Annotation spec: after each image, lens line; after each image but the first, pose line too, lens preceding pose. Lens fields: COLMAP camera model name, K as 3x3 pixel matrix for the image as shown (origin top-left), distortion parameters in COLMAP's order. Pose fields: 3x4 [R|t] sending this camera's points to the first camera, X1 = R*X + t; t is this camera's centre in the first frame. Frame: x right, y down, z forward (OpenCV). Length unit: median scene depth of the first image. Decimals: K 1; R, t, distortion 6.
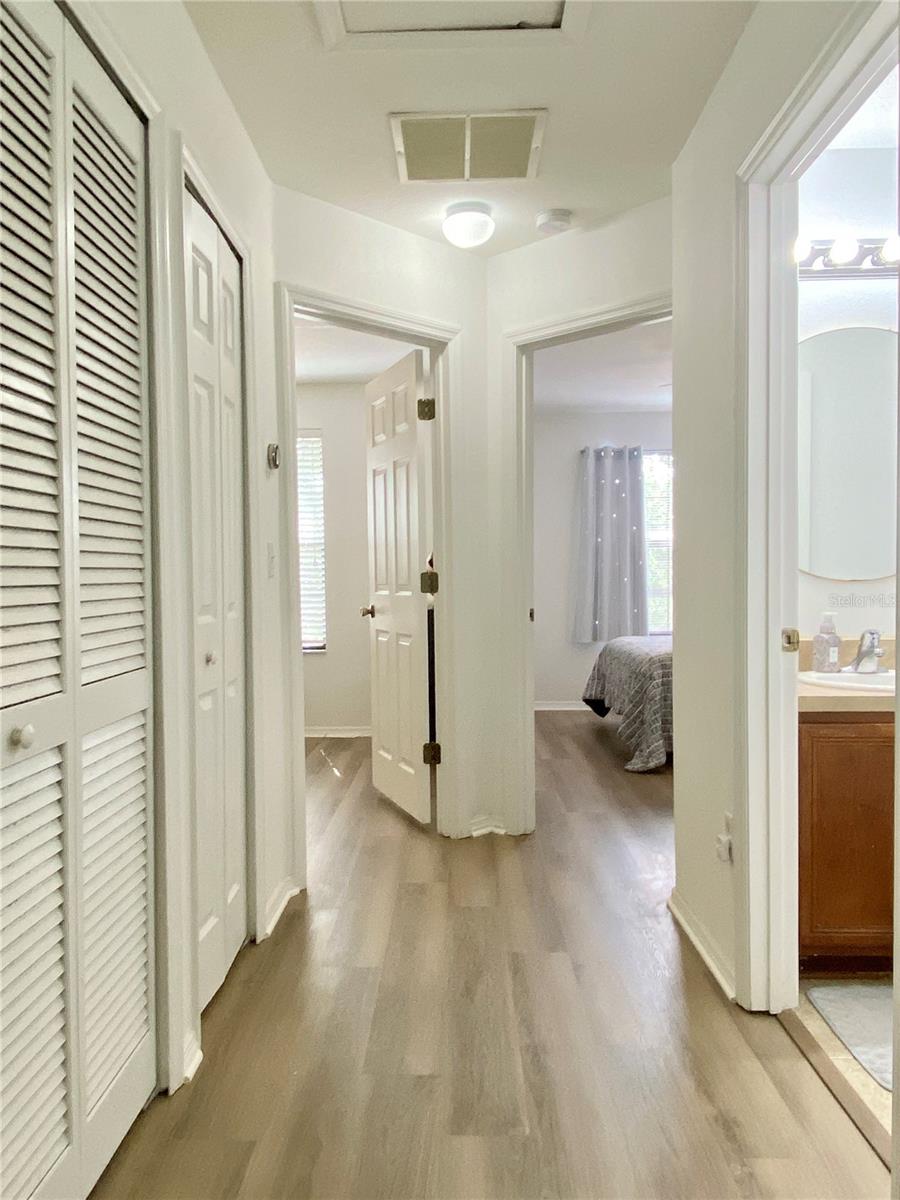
lens RADIAL K [[878.8, 0, 450.0], [0, 878.8, 600.0], [0, 0, 1]] dist [-0.000144, -0.000009]
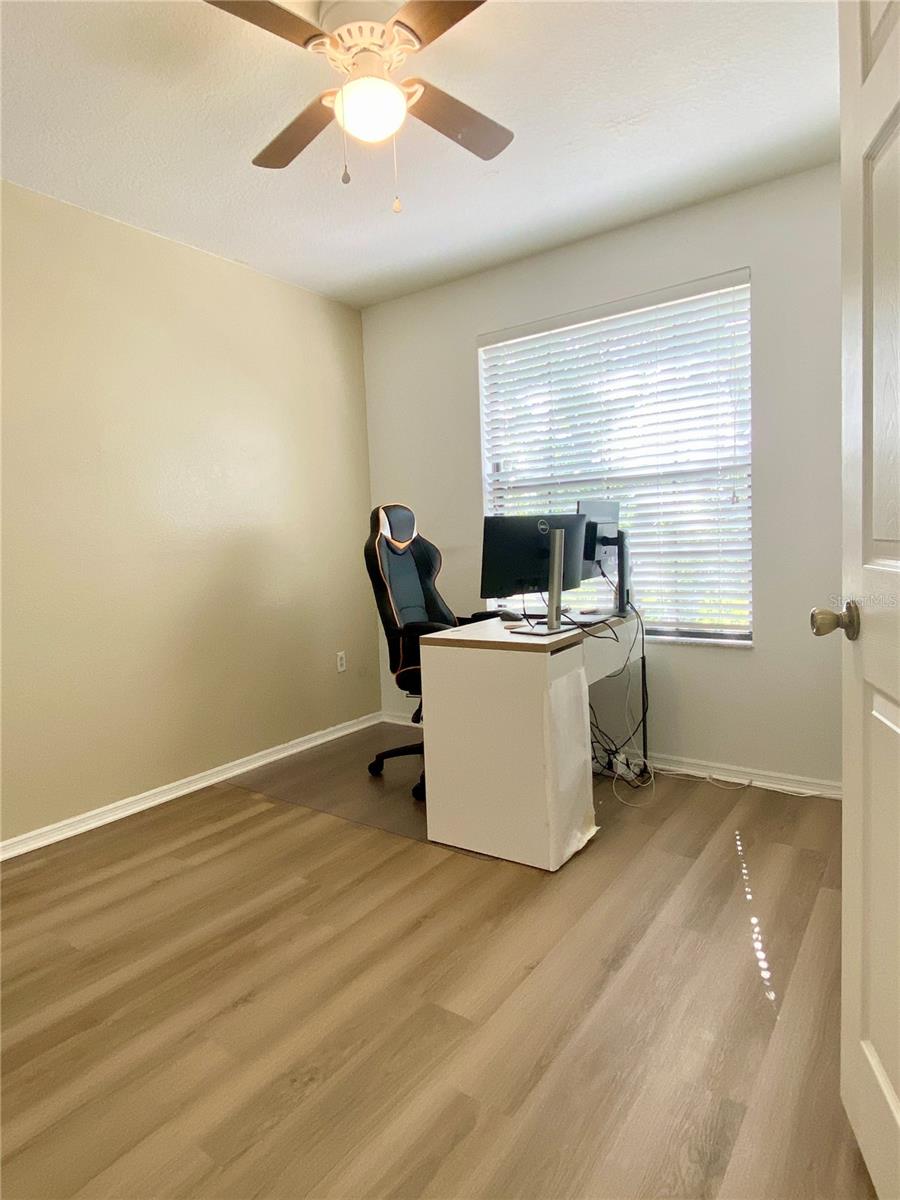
lens RADIAL K [[677.3, 0, 450.0], [0, 677.3, 600.0], [0, 0, 1]] dist [0.044598, 0.000027]
pose [[0.823610, 0.018517, -0.566854, -0.046720], [0.025562, 0.997239, 0.069716, -0.010757], [0.566580, -0.071908, 0.820863, 0.498910]]
